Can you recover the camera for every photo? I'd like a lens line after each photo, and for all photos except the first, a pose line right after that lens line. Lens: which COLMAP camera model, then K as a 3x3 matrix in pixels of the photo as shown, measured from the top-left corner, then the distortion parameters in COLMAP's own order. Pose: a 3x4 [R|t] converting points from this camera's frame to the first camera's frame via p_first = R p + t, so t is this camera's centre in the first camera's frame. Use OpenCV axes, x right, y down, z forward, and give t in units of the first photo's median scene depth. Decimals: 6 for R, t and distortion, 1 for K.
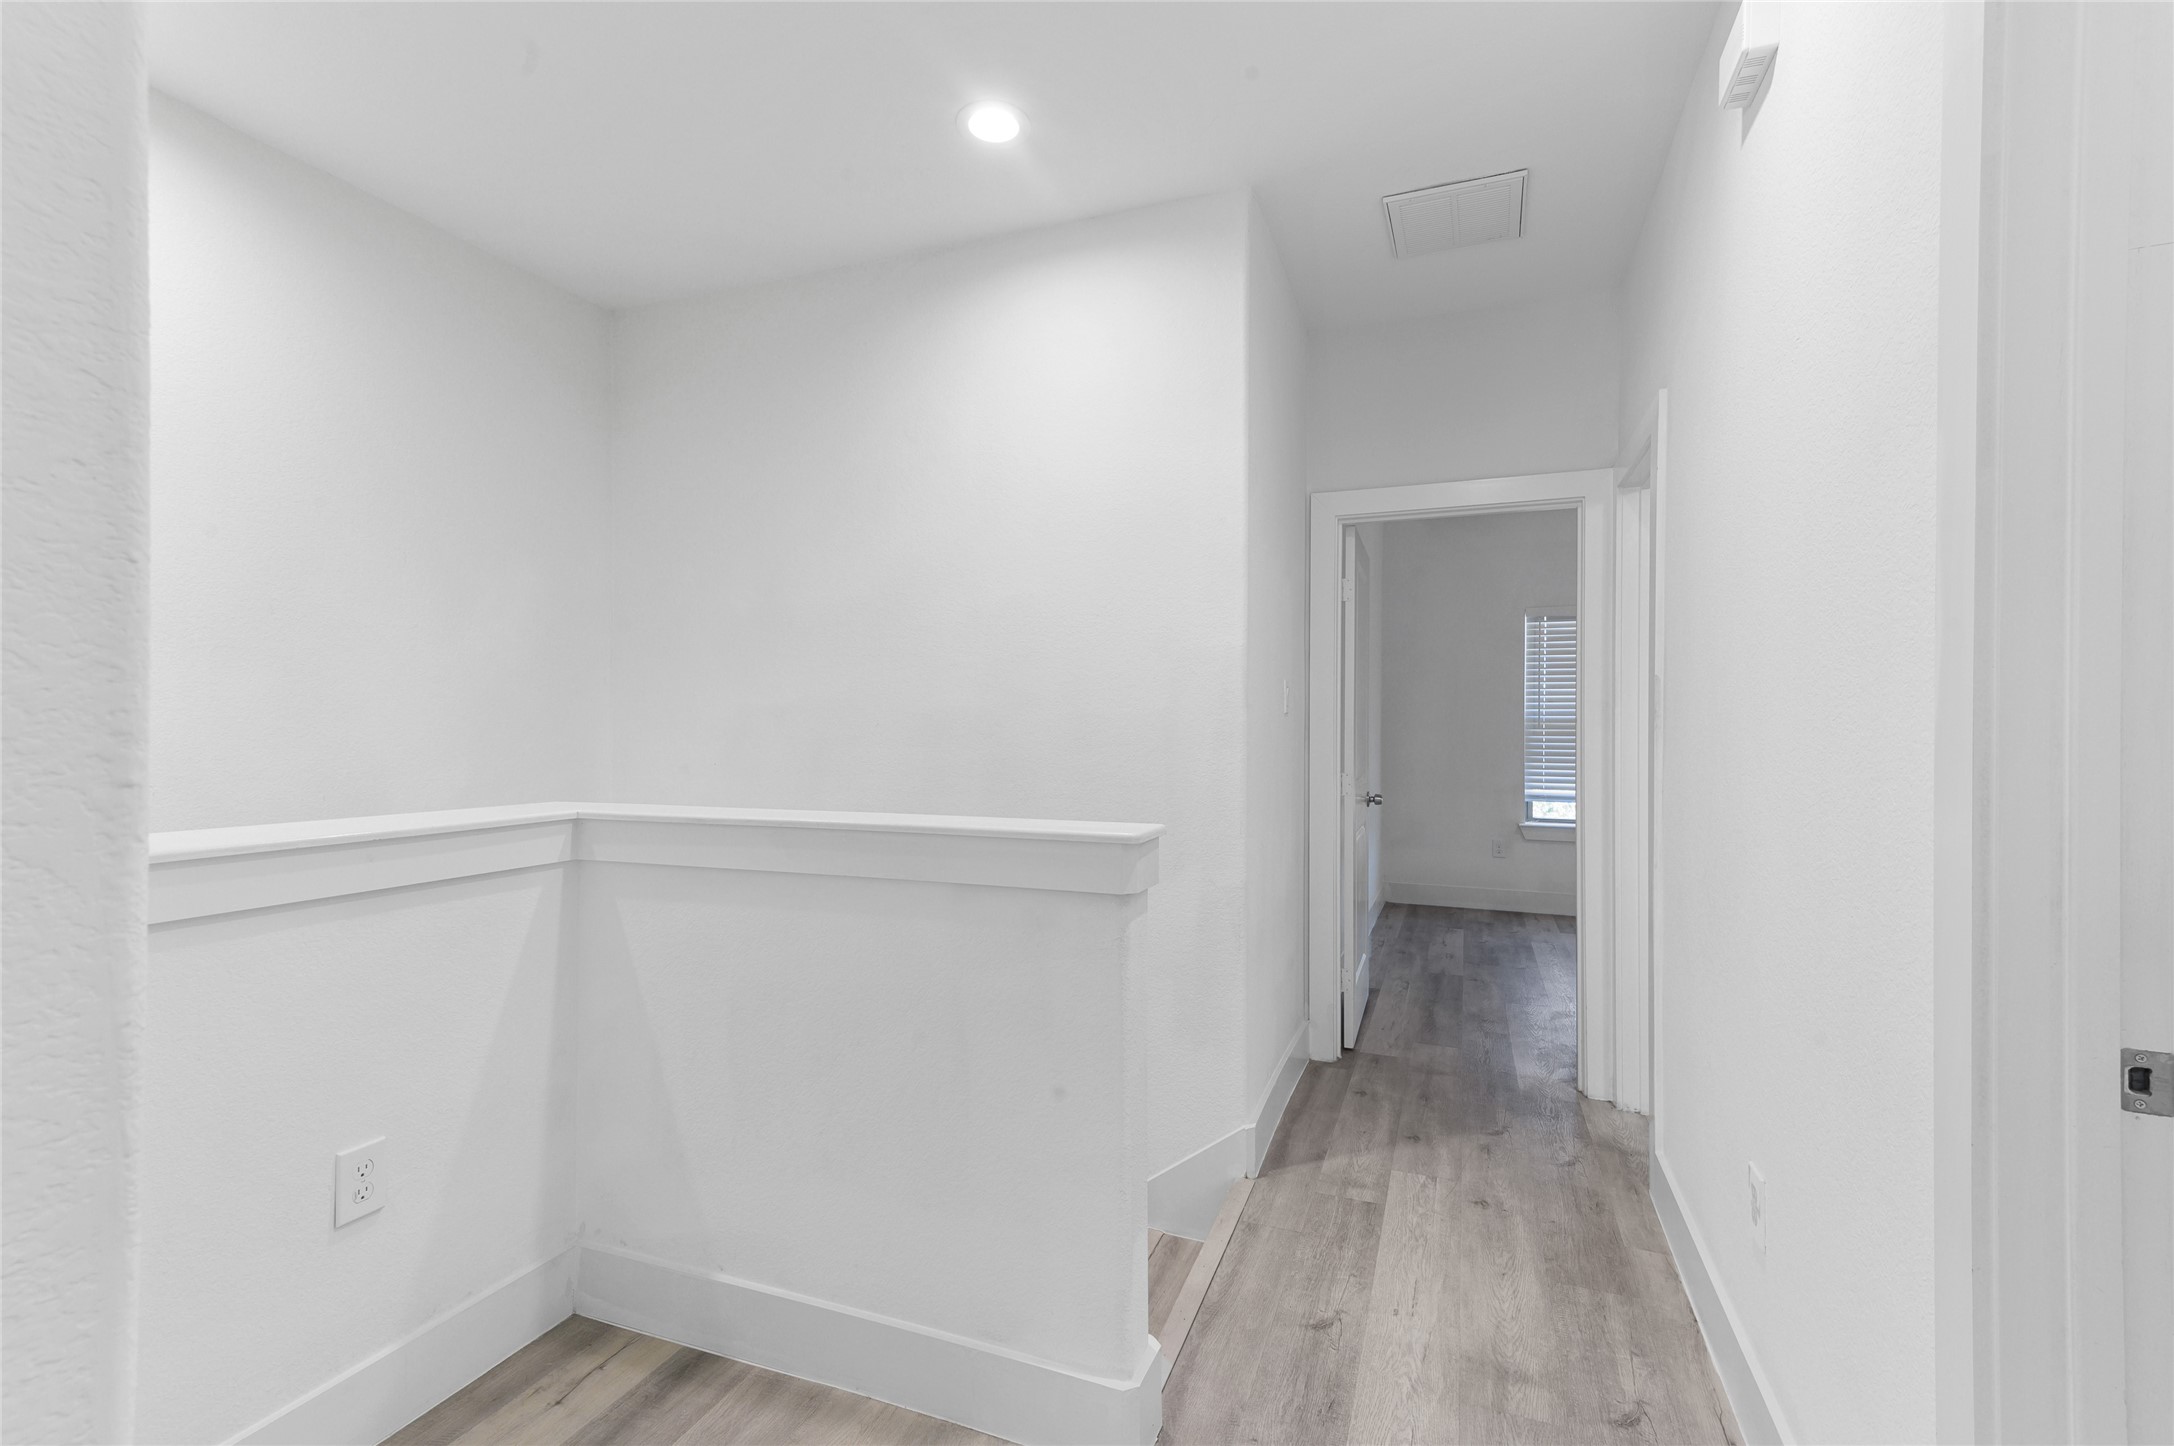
lens RADIAL K [[992.7, 0, 1083.0], [0, 992.7, 721.7], [0, 0, 1]] dist [0.035855, -0.008896]
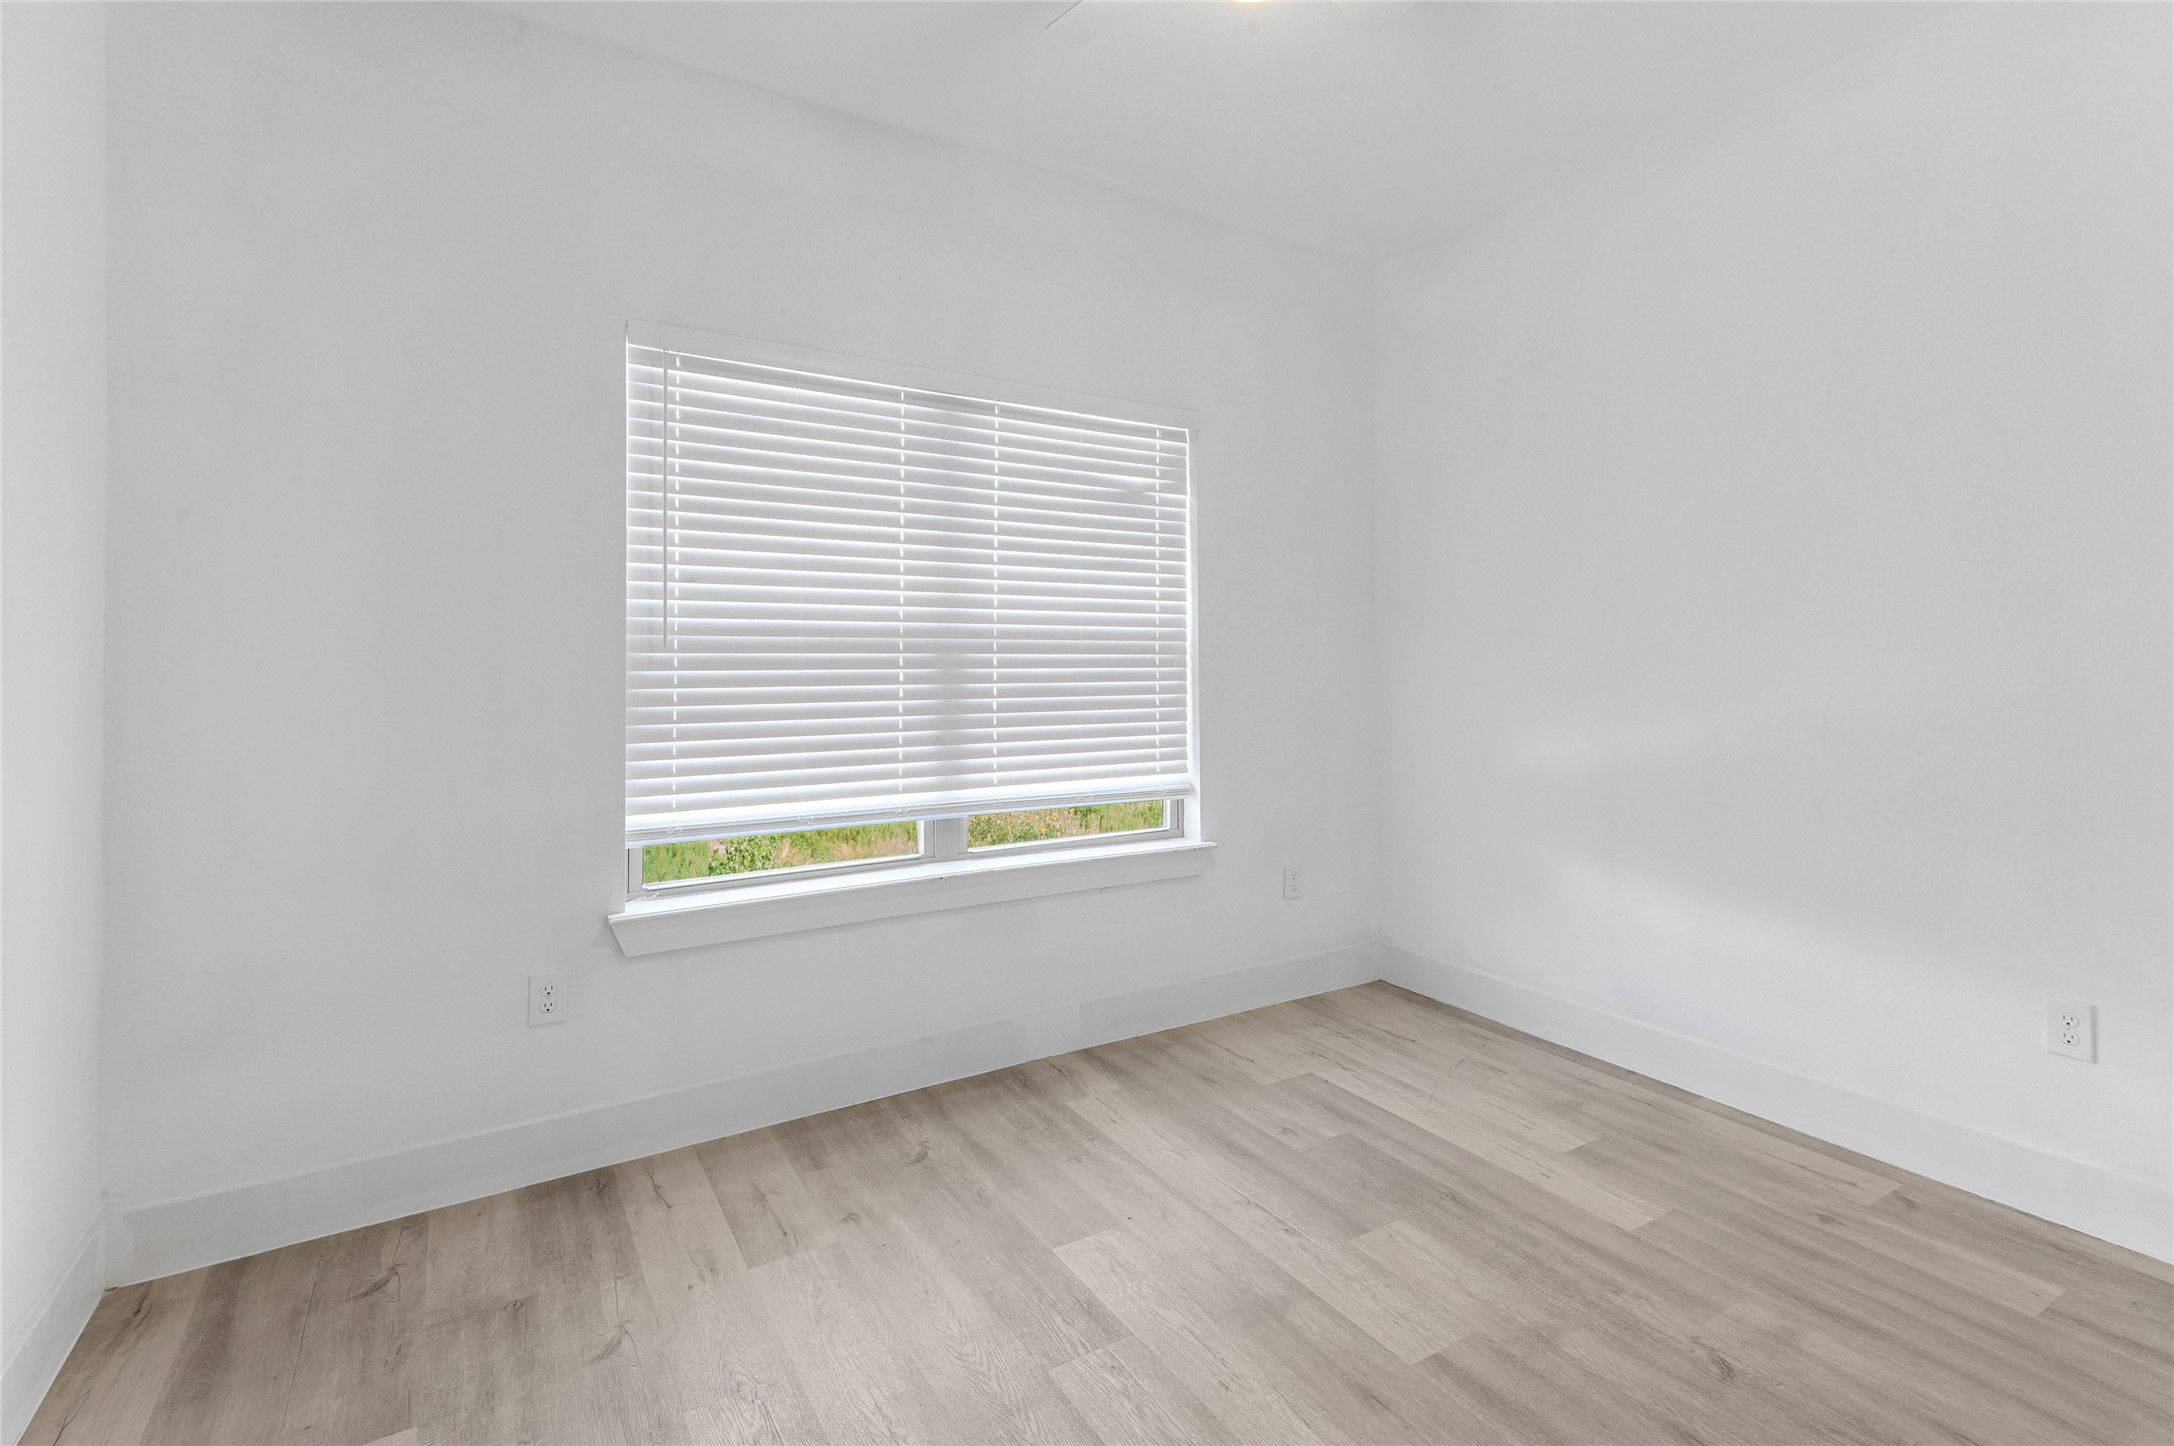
lens RADIAL K [[992.7, 0, 1087.5], [0, 992.7, 628.1], [0, 0, 1]] dist [0.035855, -0.008896]
pose [[0.596795, 0.014312, 0.802266, 0.248482], [0.003977, 0.999776, -0.020794, 0.006897], [-0.802384, 0.015601, 0.596605, 0.645562]]
